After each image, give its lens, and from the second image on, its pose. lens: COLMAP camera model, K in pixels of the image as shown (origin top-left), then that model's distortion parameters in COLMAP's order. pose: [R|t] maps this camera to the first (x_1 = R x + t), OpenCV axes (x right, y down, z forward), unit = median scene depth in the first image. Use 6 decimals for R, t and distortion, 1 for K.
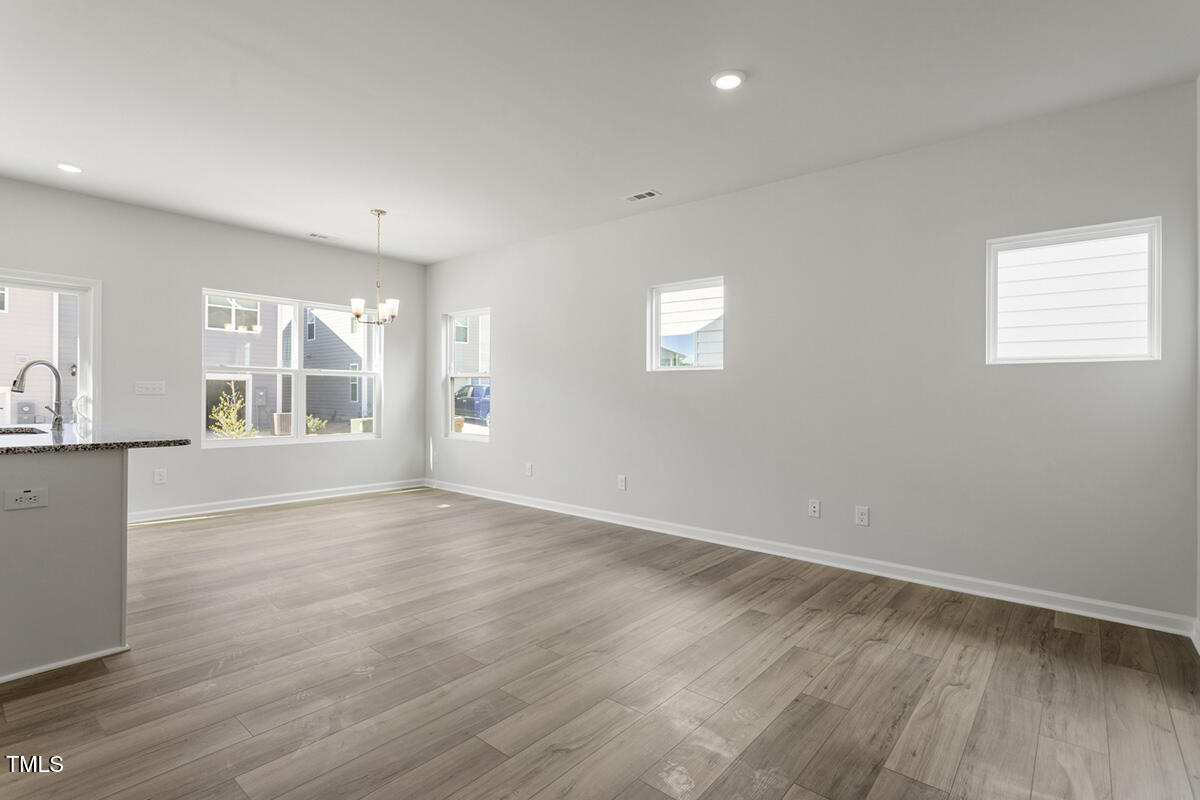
lens RADIAL K [[577.5, 0, 609.9], [0, 577.5, 395.2], [0, 0, 1]] dist [0.002433, 0.001671]
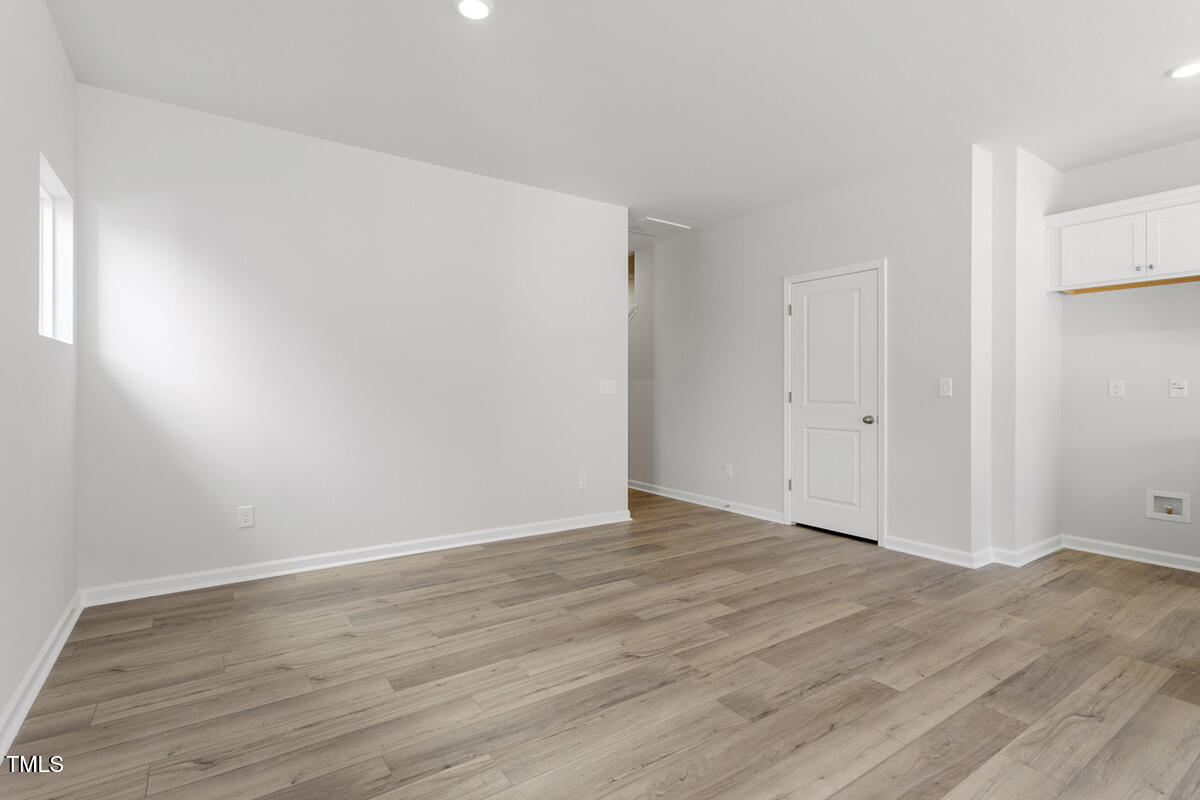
lens RADIAL K [[577.5, 0, 616.2], [0, 577.5, 377.4], [0, 0, 1]] dist [0.002433, 0.001671]
pose [[-0.968525, -0.007606, 0.248801, -0.084485], [-0.013063, 0.999709, -0.020288, 0.001283], [-0.248574, -0.022899, -0.968342, 0.735560]]
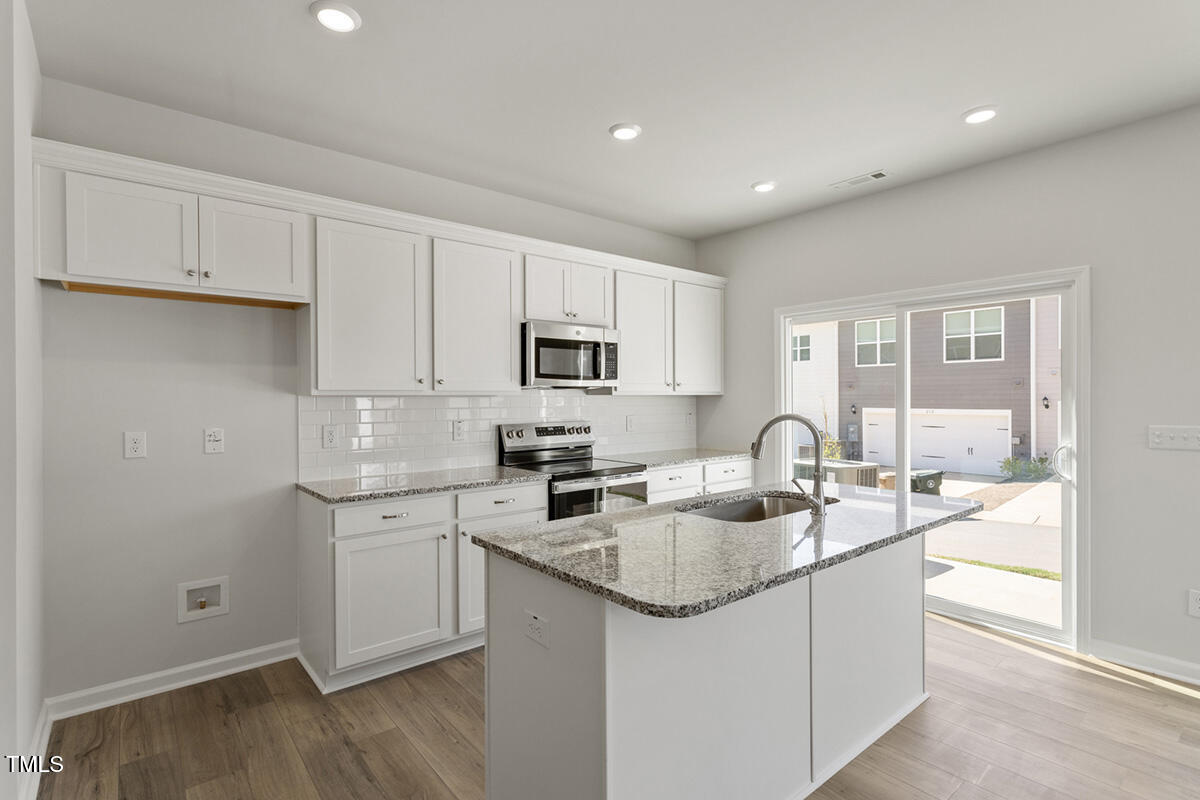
lens RADIAL K [[577.5, 0, 590.3], [0, 577.5, 402.6], [0, 0, 1]] dist [0.002433, 0.001671]
pose [[-0.194243, -0.002150, -0.980951, -0.106585], [0.002910, 0.999992, -0.002768, -0.033415], [0.980949, -0.003393, -0.194235, 0.408205]]
